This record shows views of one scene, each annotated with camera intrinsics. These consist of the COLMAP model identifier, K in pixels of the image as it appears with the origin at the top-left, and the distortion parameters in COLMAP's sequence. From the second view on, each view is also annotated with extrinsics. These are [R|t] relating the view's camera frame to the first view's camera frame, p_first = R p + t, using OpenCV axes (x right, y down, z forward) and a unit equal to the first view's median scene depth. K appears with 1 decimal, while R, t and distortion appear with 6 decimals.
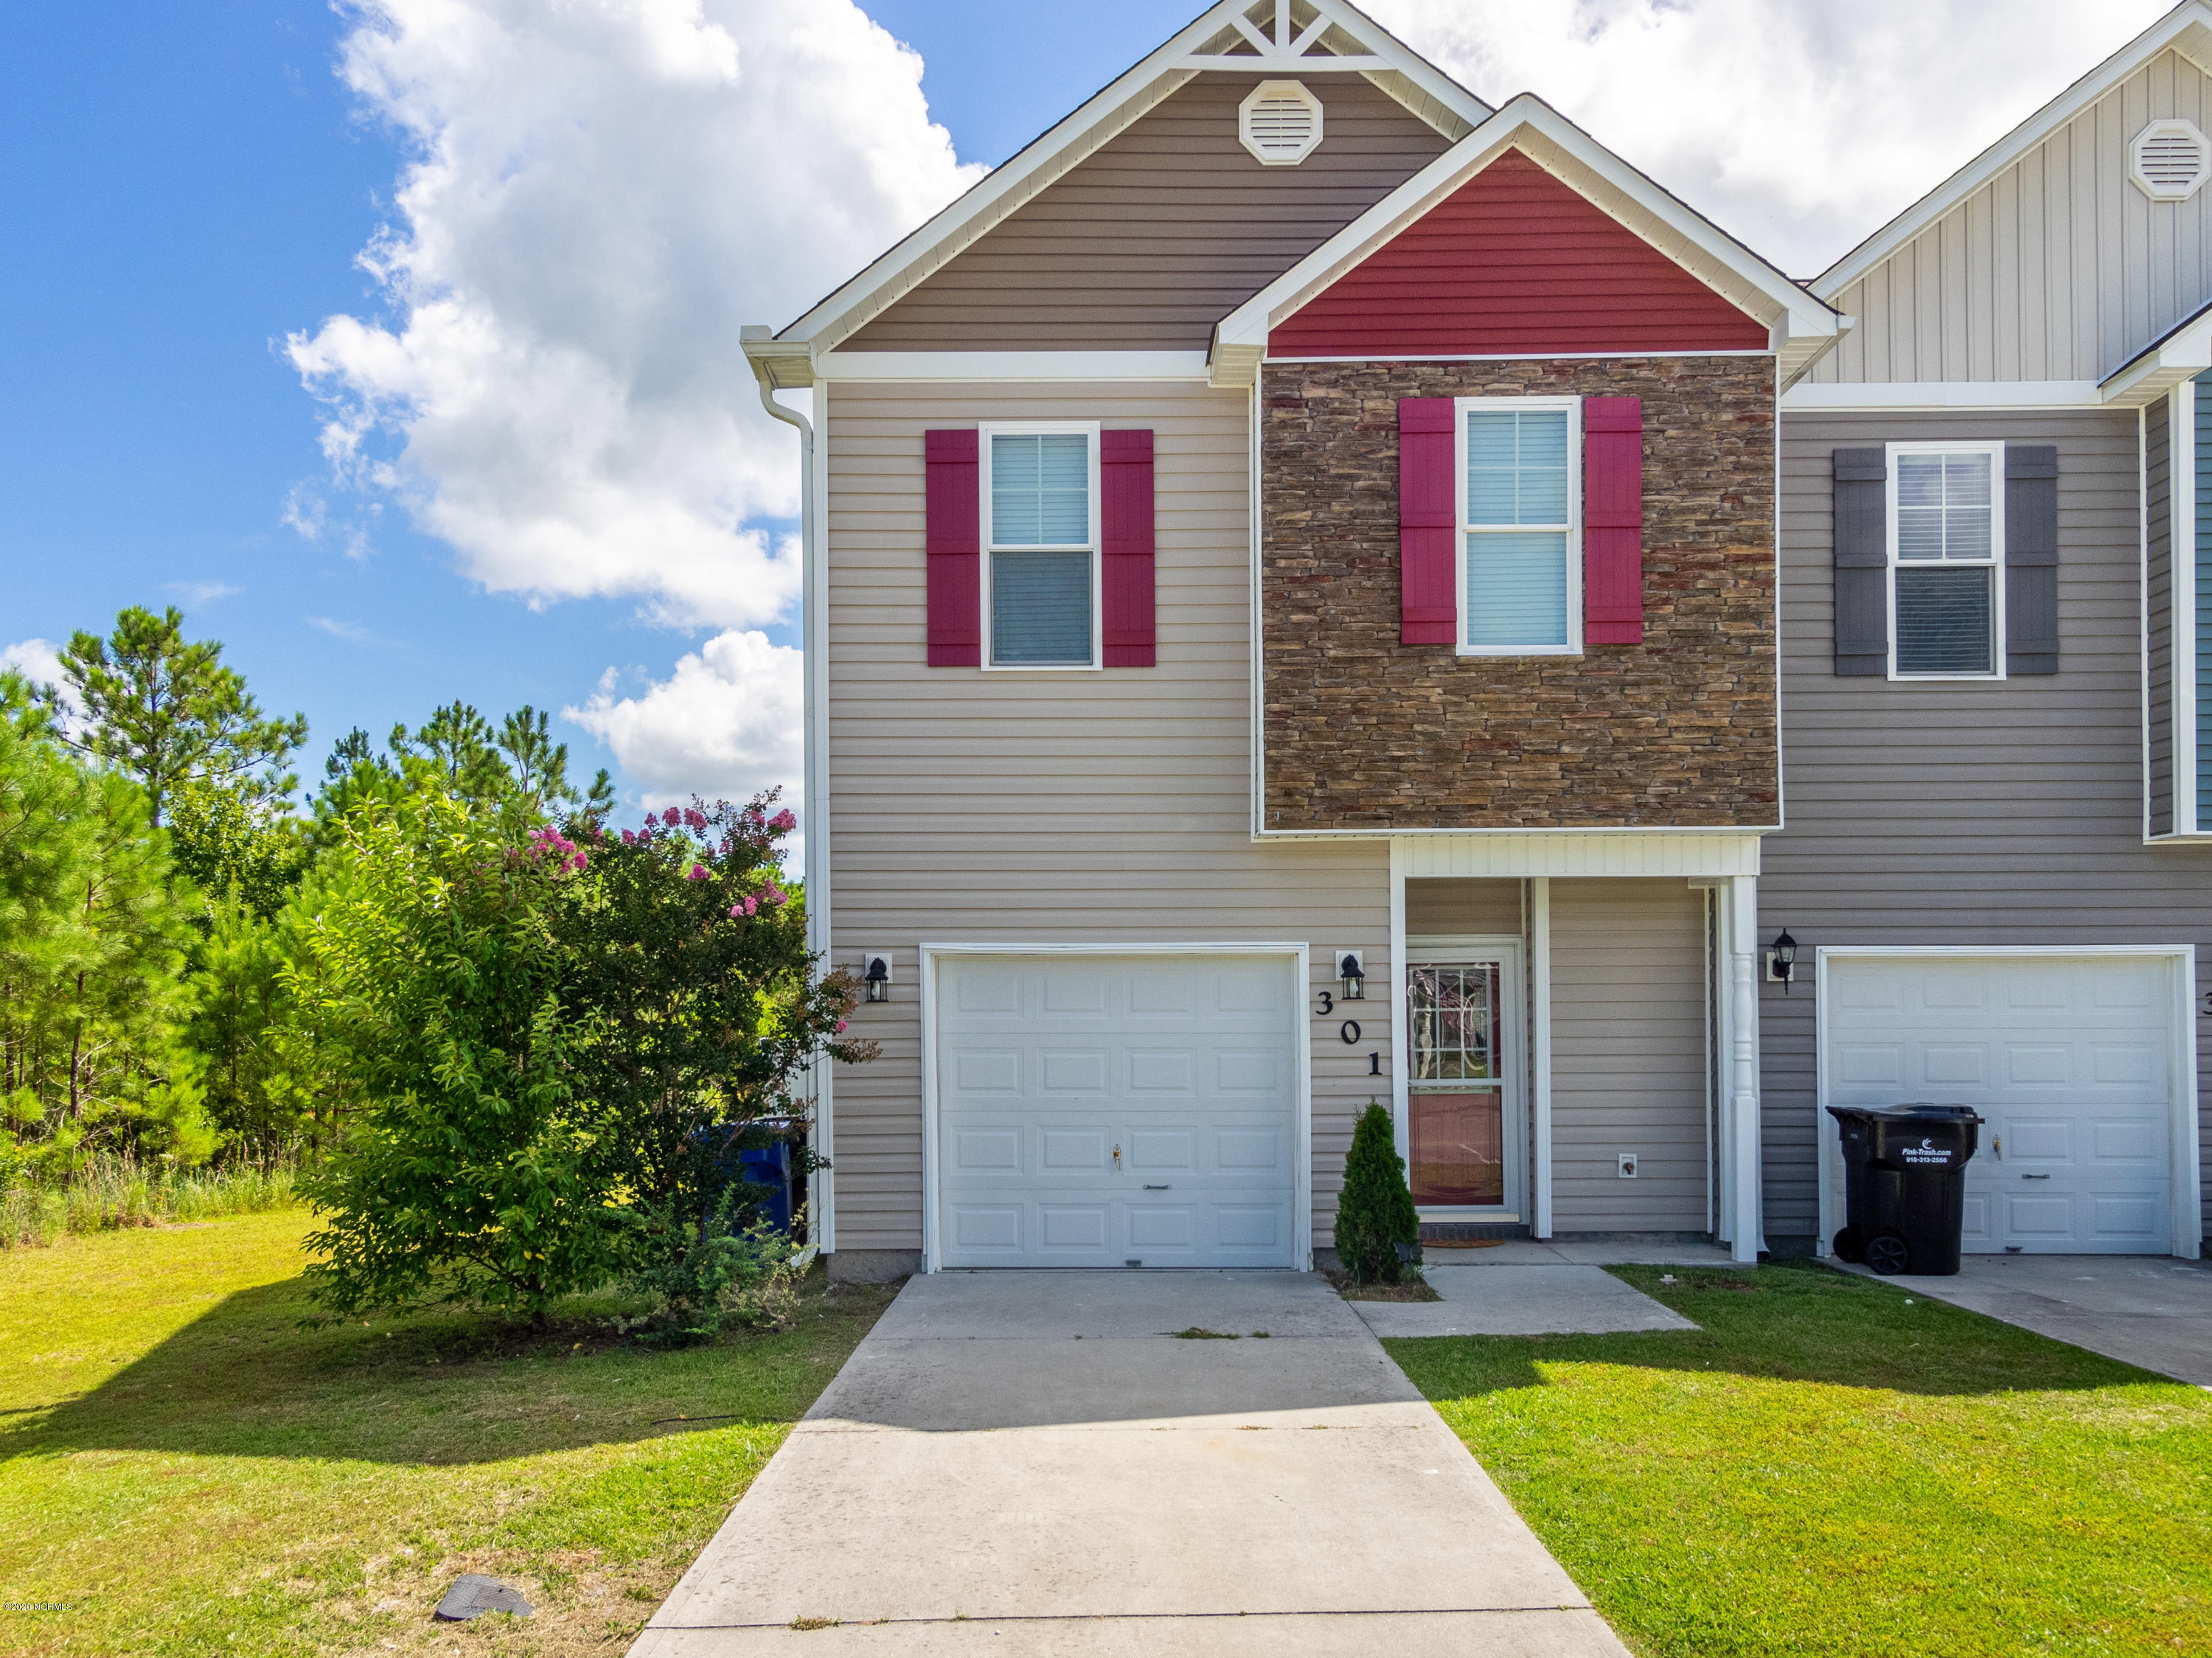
lens RADIAL K [[1792.1, 0, 1095.1], [0, 1792.1, 999.4], [0, 0, 1]] dist [0.007861, -0.002342]
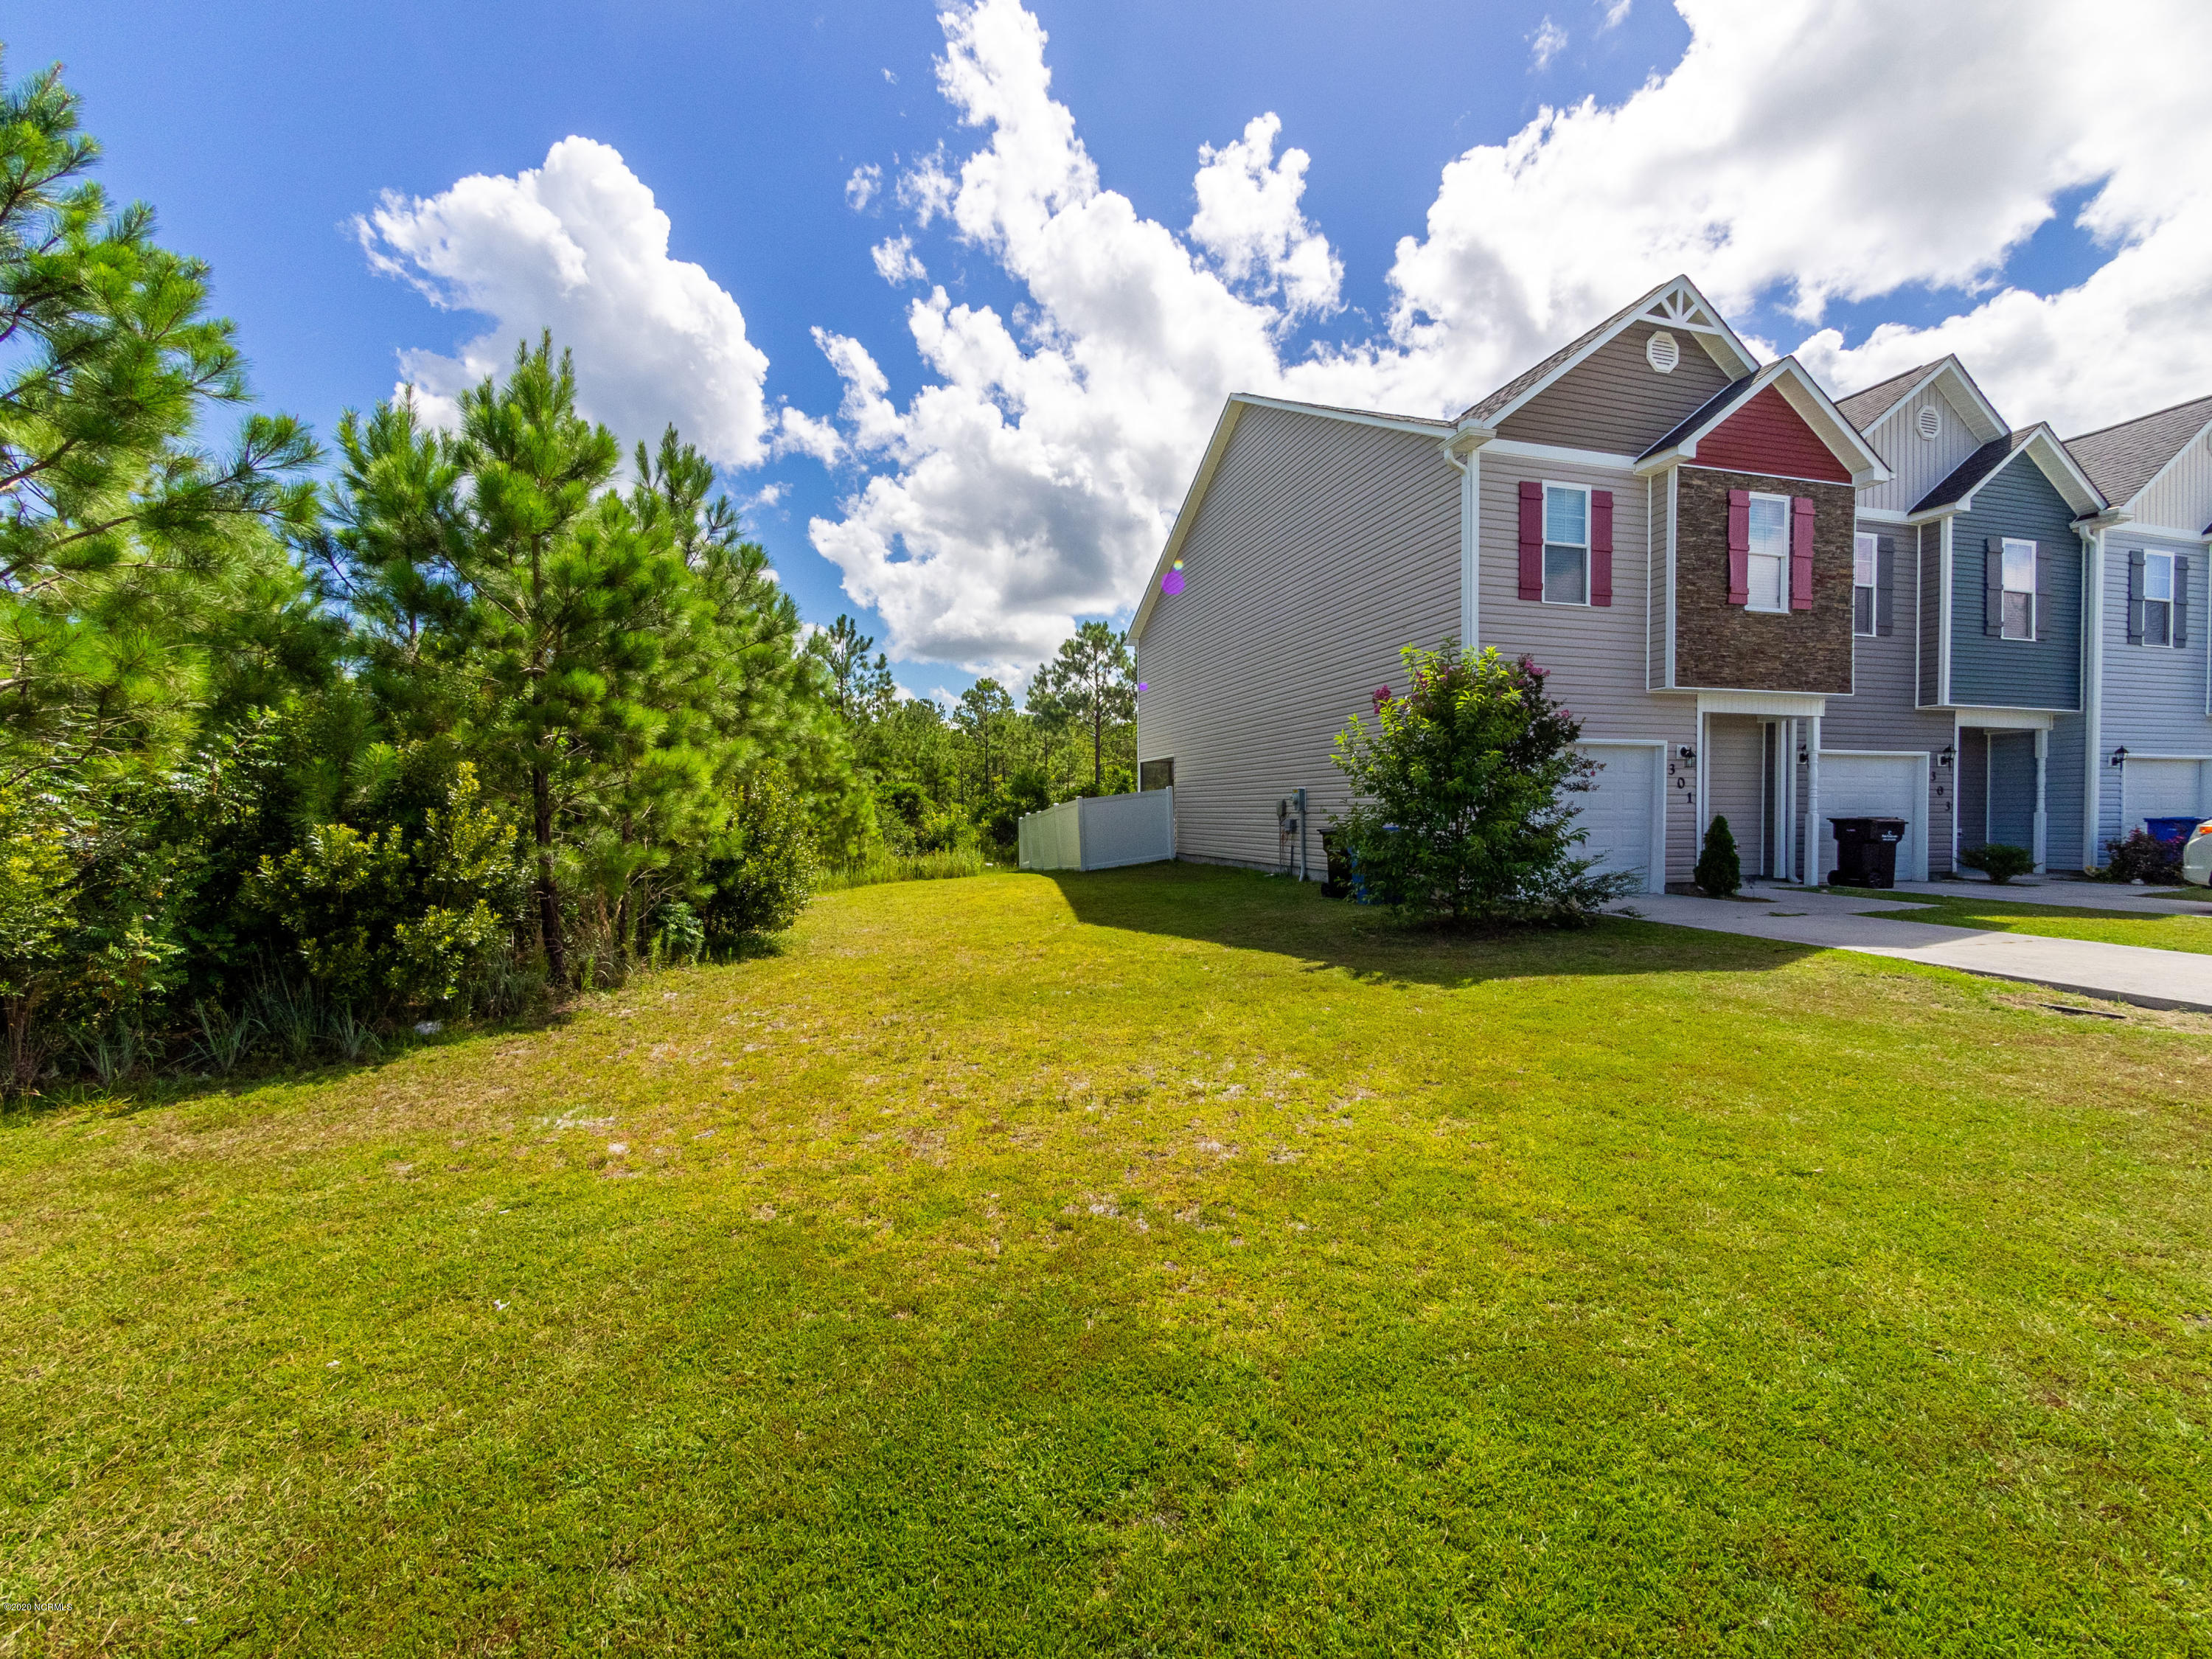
lens RADIAL K [[905.6, 0, 1103.4], [0, 905.6, 814.5], [0, 0, 1]] dist [-0.000336, 0.000085]
pose [[0.963744, 0.004713, 0.266787, -0.830198], [-0.010508, 0.999739, 0.020298, 0.042156], [-0.266622, -0.022365, 0.963542, 0.138581]]
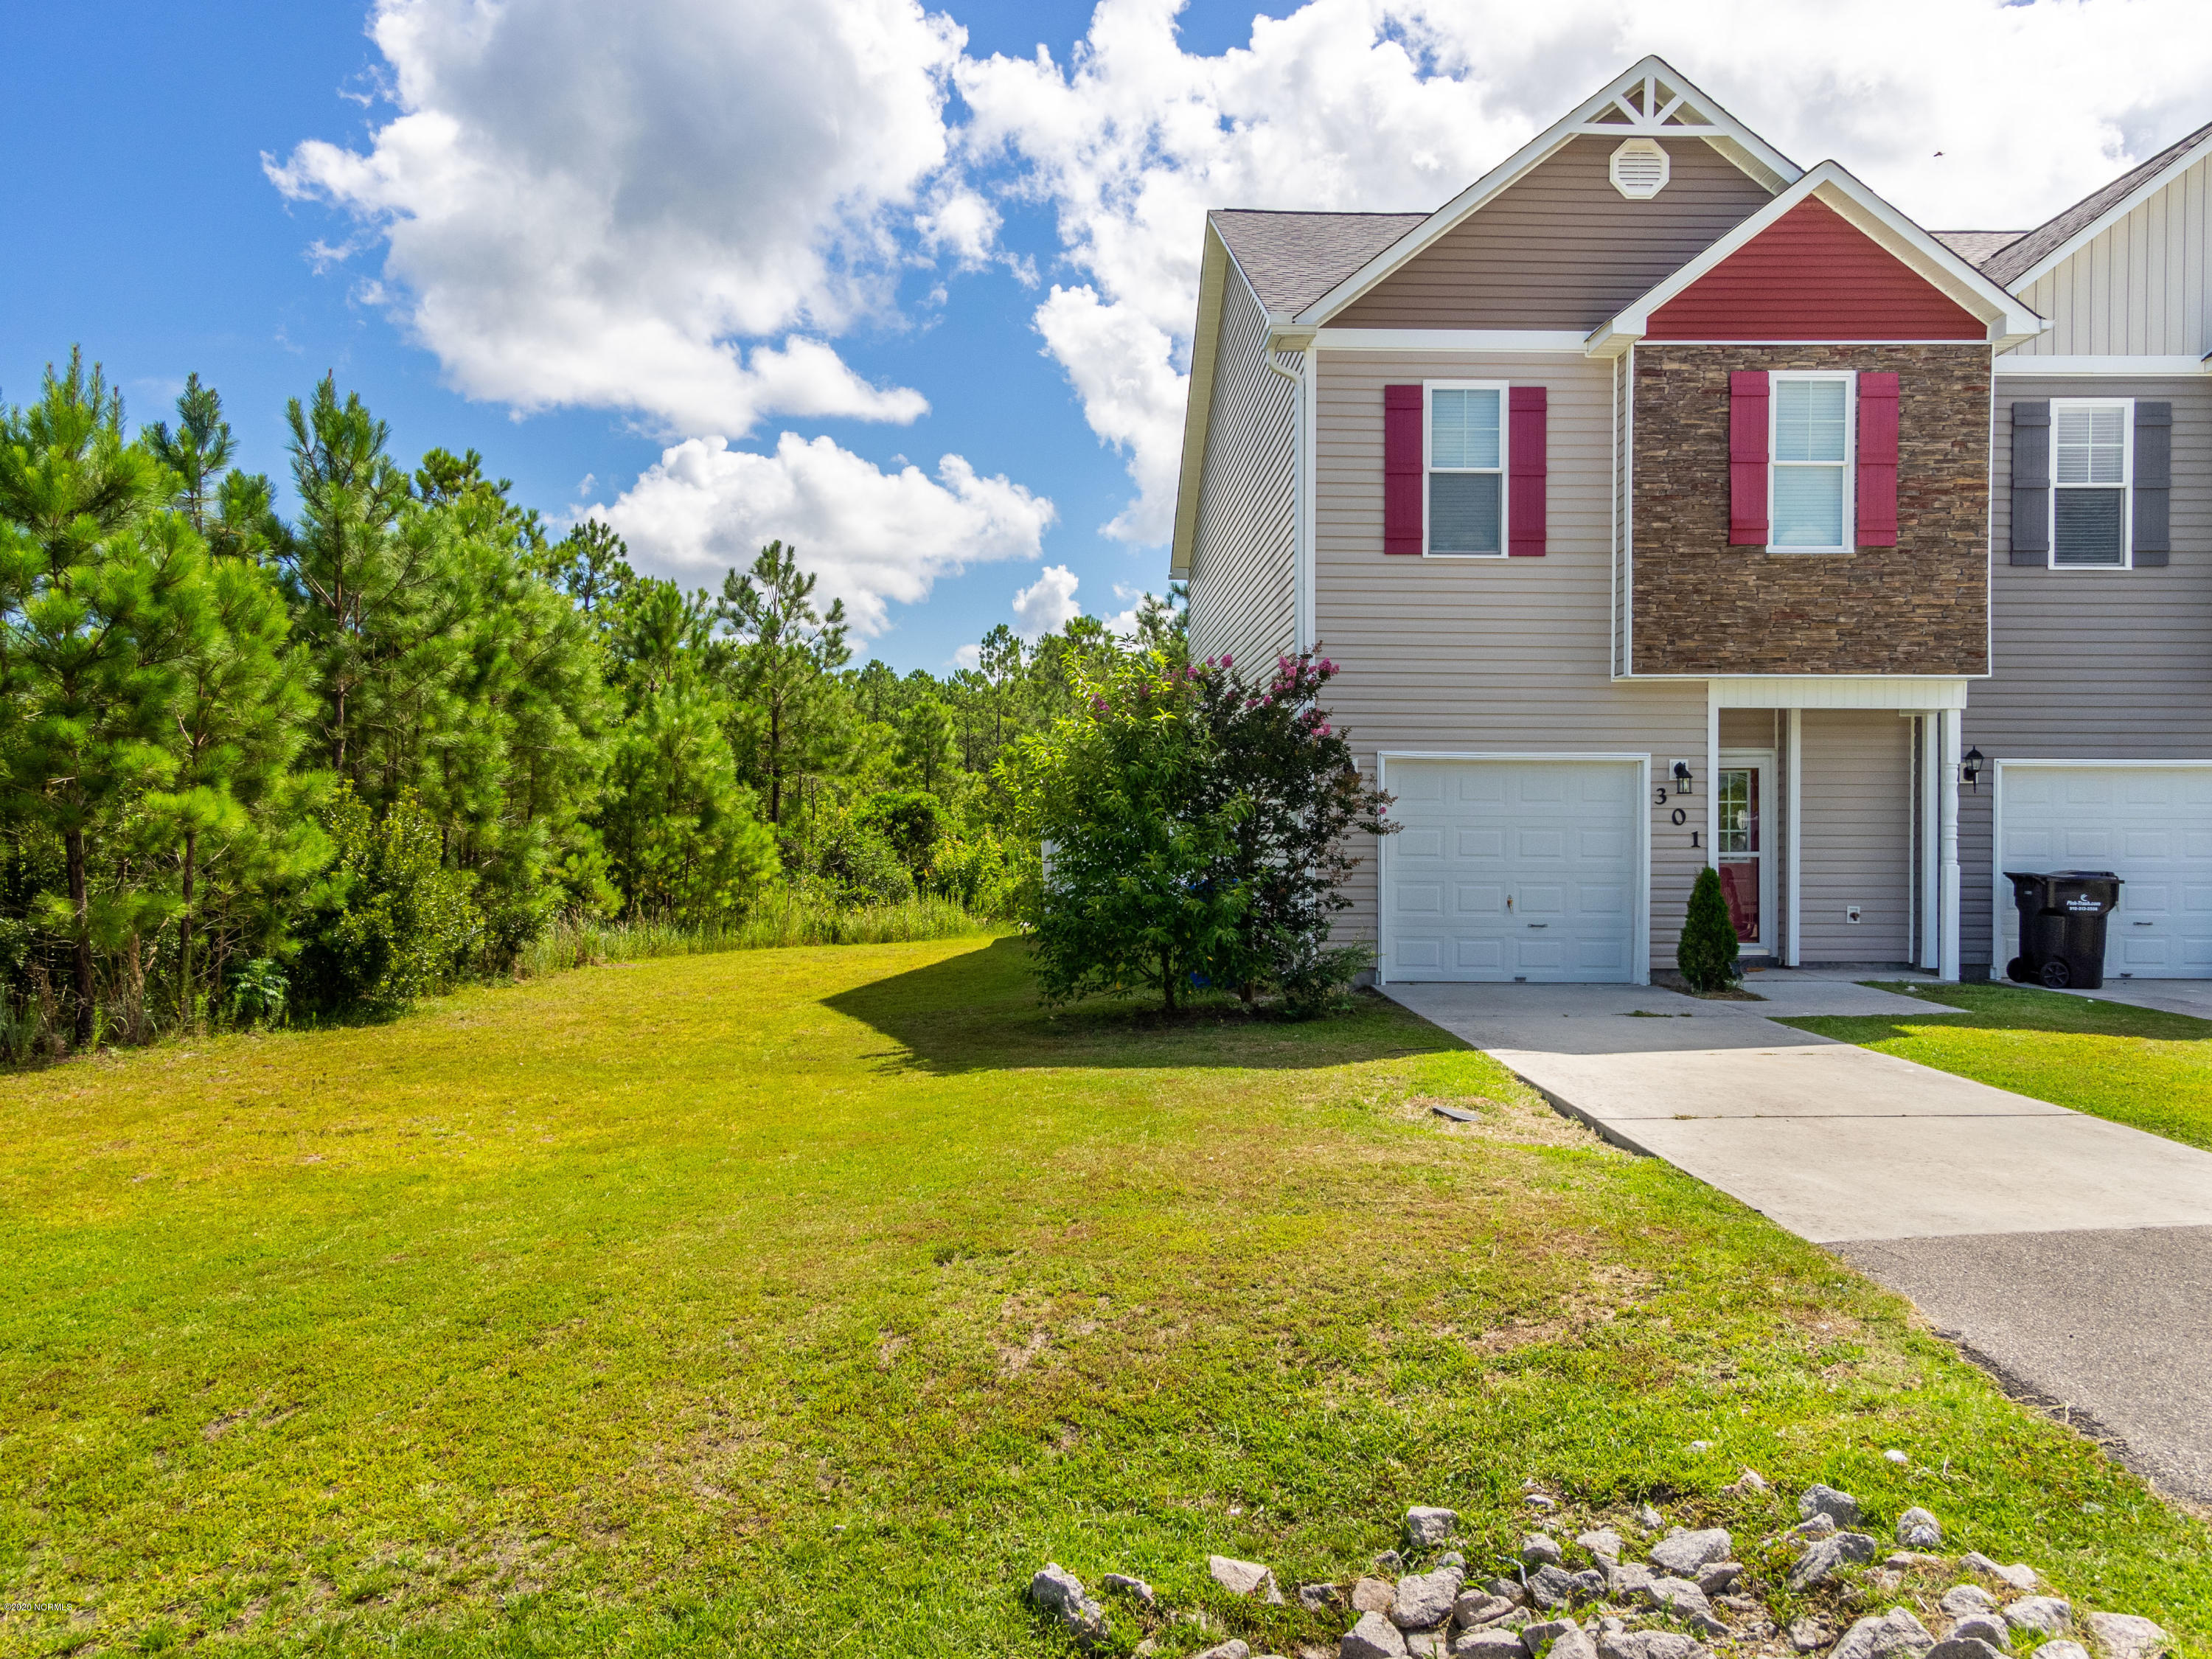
lens RADIAL K [[1686.5, 0, 1106.0], [0, 1686.5, 829.5], [0, 0, 1]] dist [0.001870, 0.007599]
pose [[0.999712, 0.008562, 0.022417, -0.345583], [-0.009047, 0.999726, 0.021596, 0.003720], [-0.022226, -0.021792, 0.999515, -0.327917]]
